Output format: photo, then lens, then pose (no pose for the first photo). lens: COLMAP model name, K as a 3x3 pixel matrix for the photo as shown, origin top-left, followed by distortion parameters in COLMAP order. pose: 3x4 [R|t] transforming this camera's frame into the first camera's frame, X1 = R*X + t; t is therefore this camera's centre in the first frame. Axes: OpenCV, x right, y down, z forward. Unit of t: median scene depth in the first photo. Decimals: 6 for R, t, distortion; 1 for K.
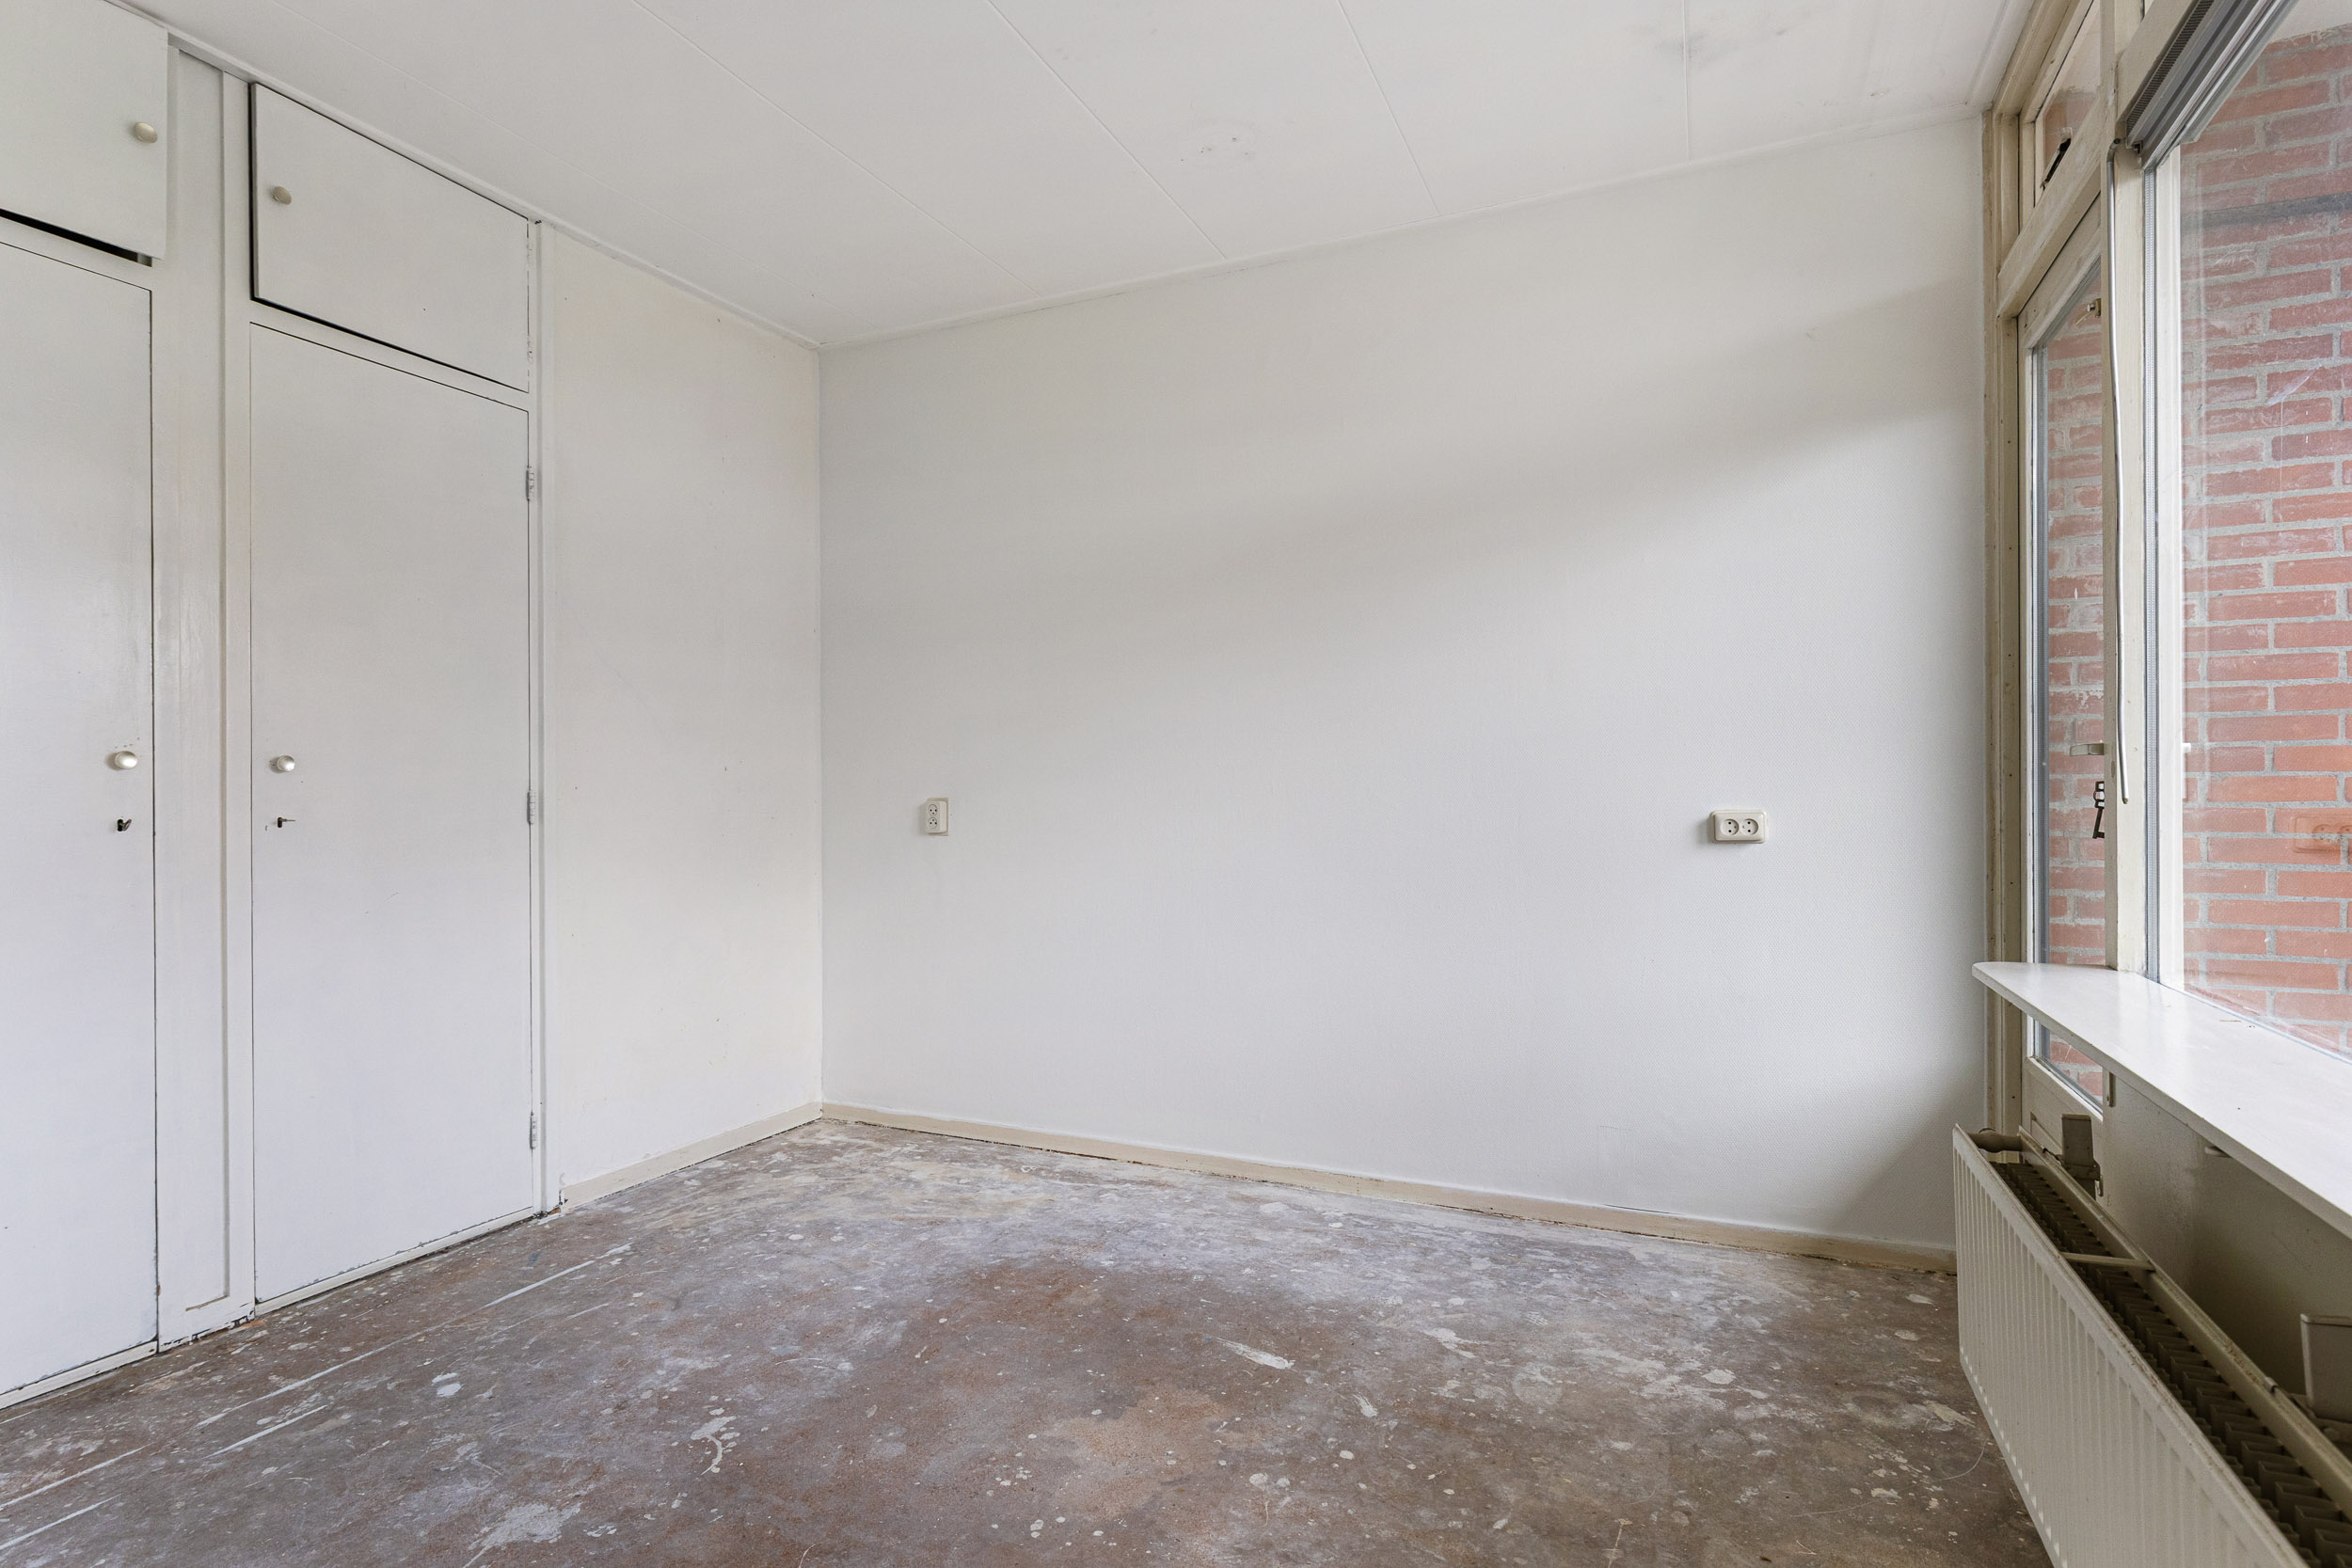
lens RADIAL K [[1184.2, 0, 1171.8], [0, 1184.2, 792.1], [0, 0, 1]] dist [0.001456, 0.000535]
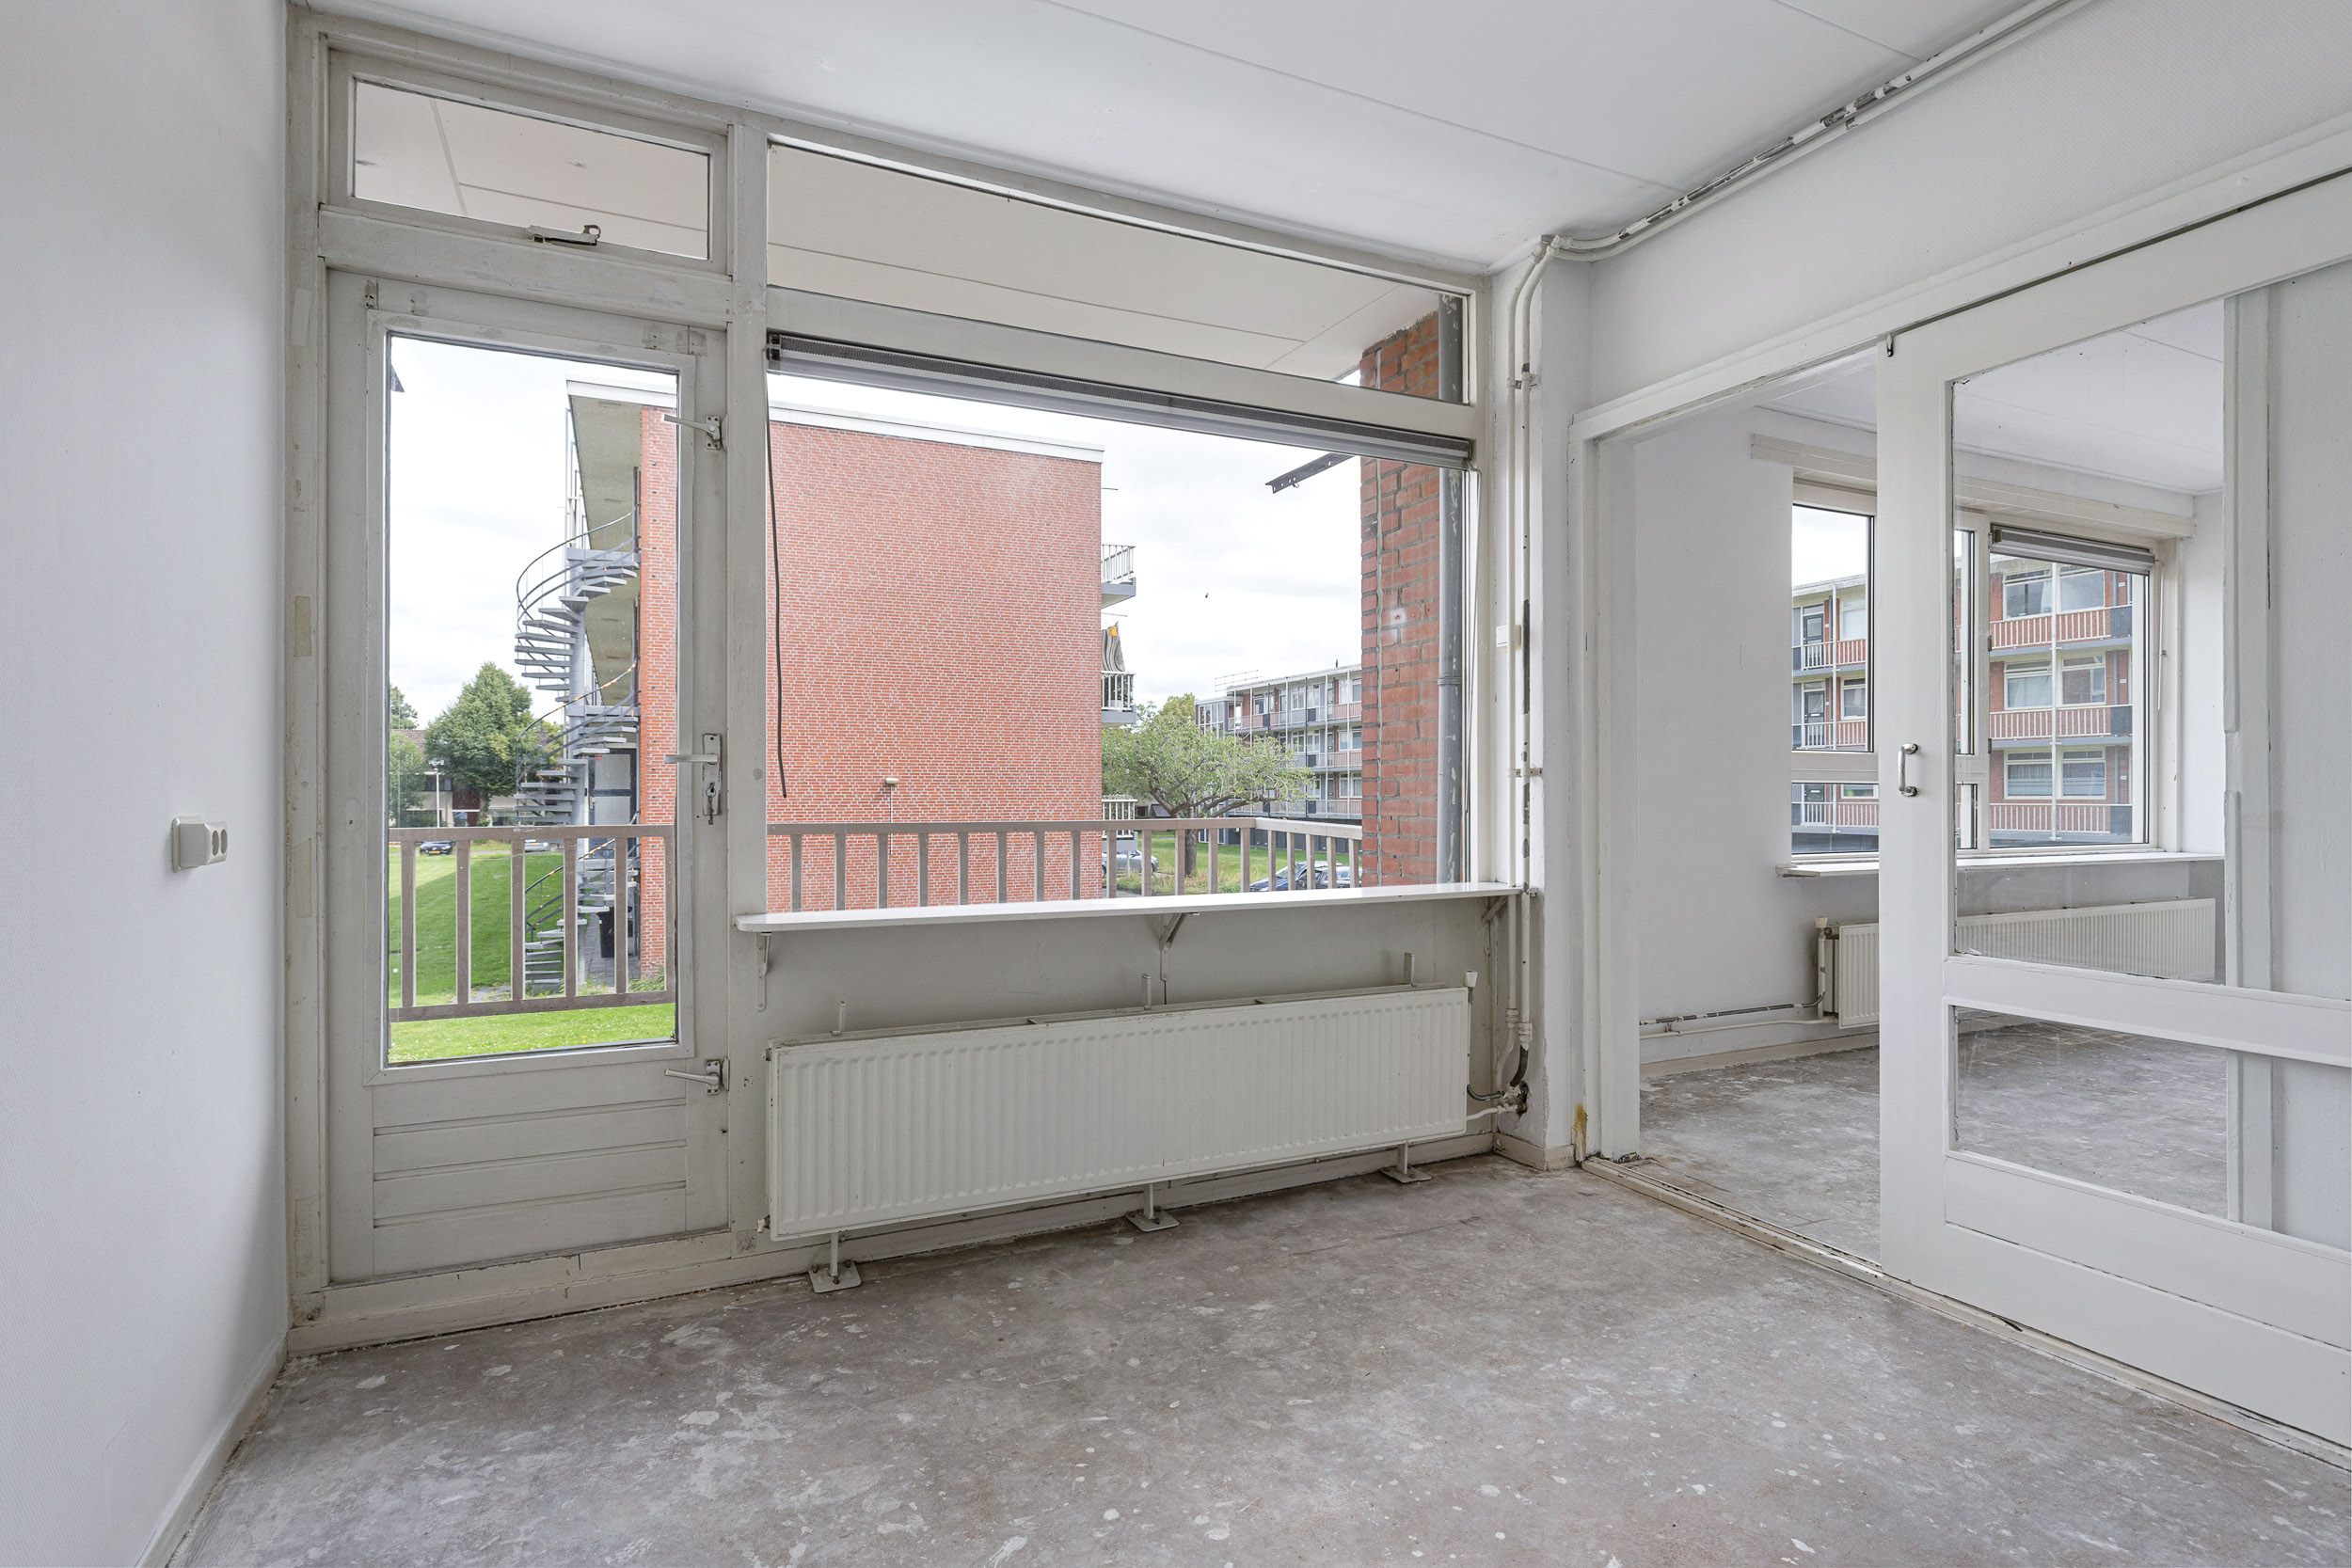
lens RADIAL K [[1184.2, 0, 1171.8], [0, 1184.2, 792.1], [0, 0, 1]] dist [0.001456, 0.000535]
pose [[-0.760553, 0.005701, 0.649250, -0.365106], [0.006288, 0.999979, -0.001414, 0.005168], [-0.649245, 0.003007, -0.760574, 1.259867]]
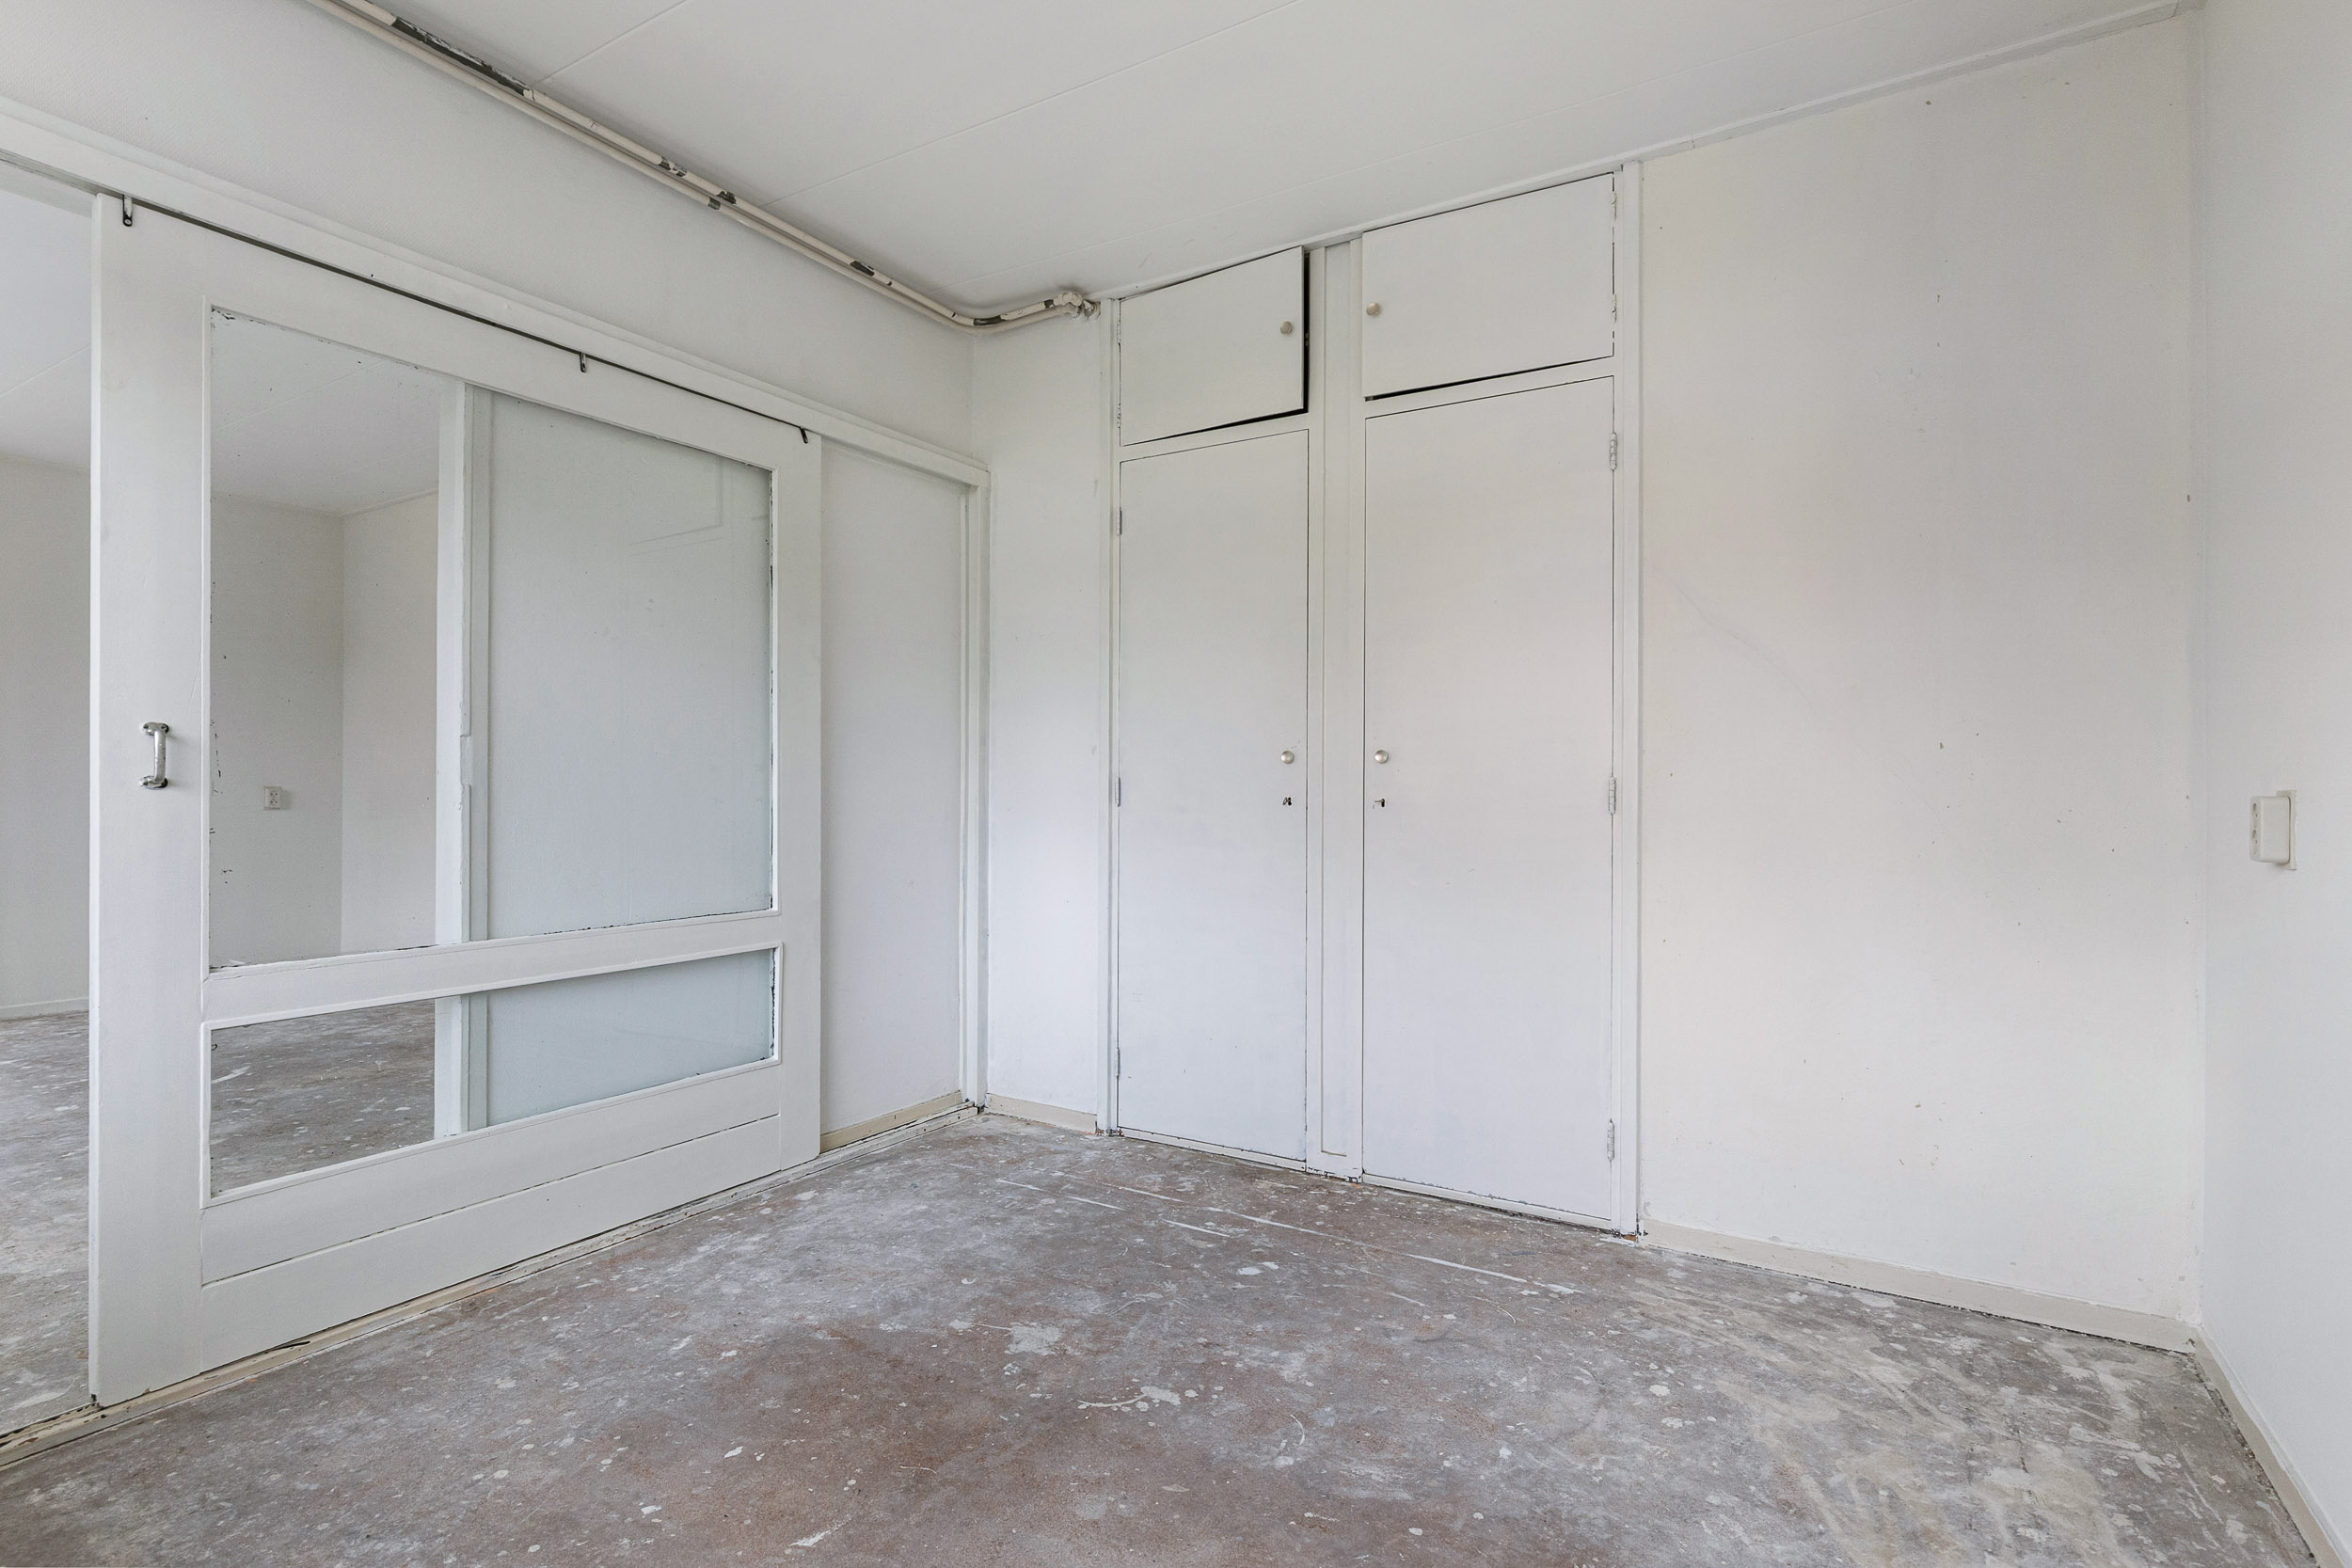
lens RADIAL K [[1144.1, 0, 1176.0], [0, 1144.1, 784.0], [0, 0, 1]] dist [-0.000883, 0.000898]
pose [[-0.120990, -0.000006, -0.992654, 0.469426], [-0.003698, 0.999993, 0.000444, 0.005627], [0.992647, 0.003725, -0.120989, 0.894867]]
